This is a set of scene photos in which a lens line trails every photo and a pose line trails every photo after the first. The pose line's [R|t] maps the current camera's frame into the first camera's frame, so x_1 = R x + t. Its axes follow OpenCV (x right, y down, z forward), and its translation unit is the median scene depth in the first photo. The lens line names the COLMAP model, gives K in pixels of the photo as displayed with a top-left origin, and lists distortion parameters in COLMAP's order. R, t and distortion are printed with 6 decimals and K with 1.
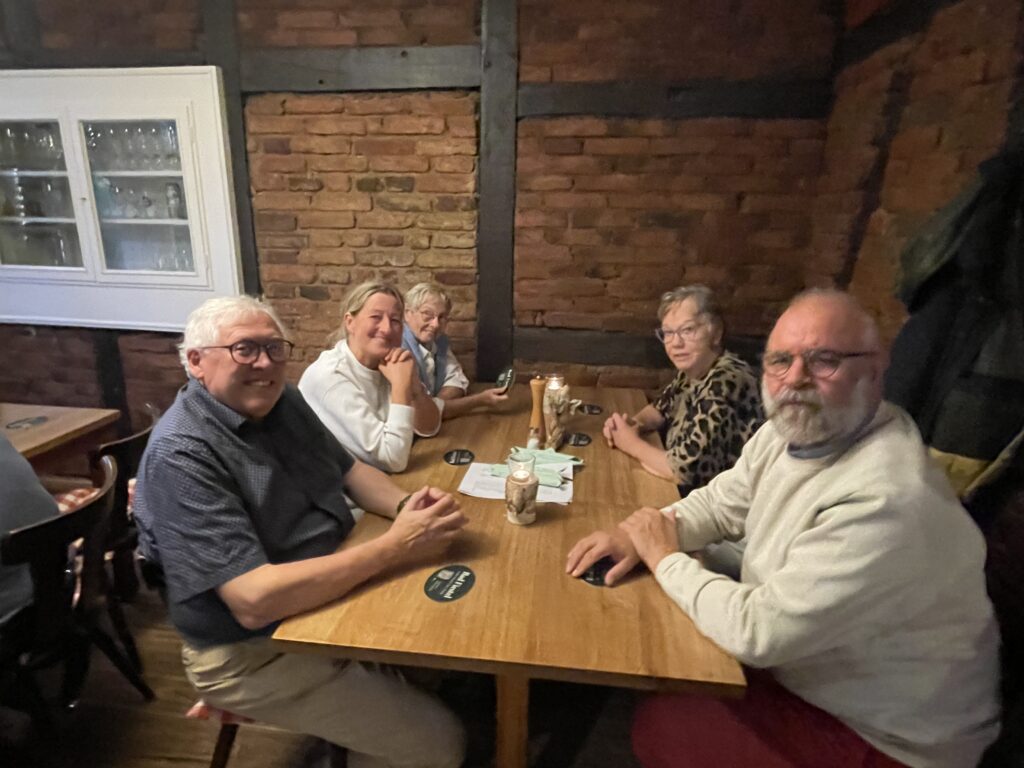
lens RADIAL K [[598.6, 0, 514.2], [0, 598.6, 378.6], [0, 0, 1]] dist [0.034640, 0.000154]
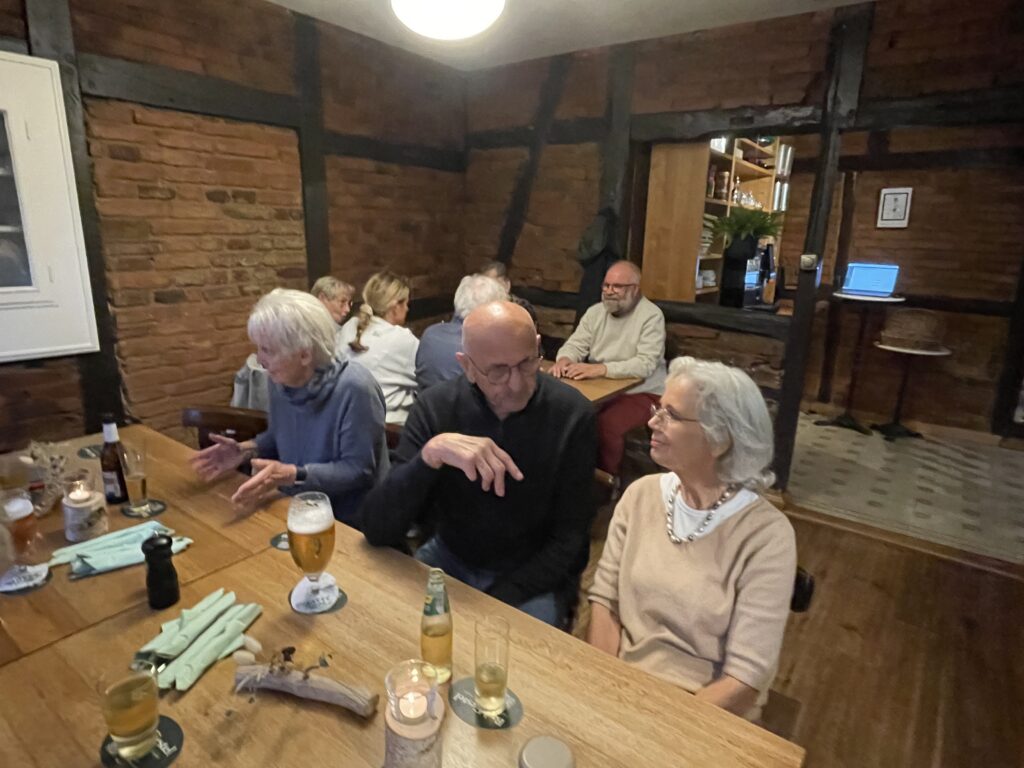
lens RADIAL K [[598.6, 0, 514.2], [0, 598.6, 378.6], [0, 0, 1]] dist [0.034640, 0.000154]
pose [[0.476552, -0.219339, 0.851345, -1.019799], [0.201625, 0.969834, 0.137004, -0.030505], [-0.855714, 0.106364, 0.506400, -0.022838]]
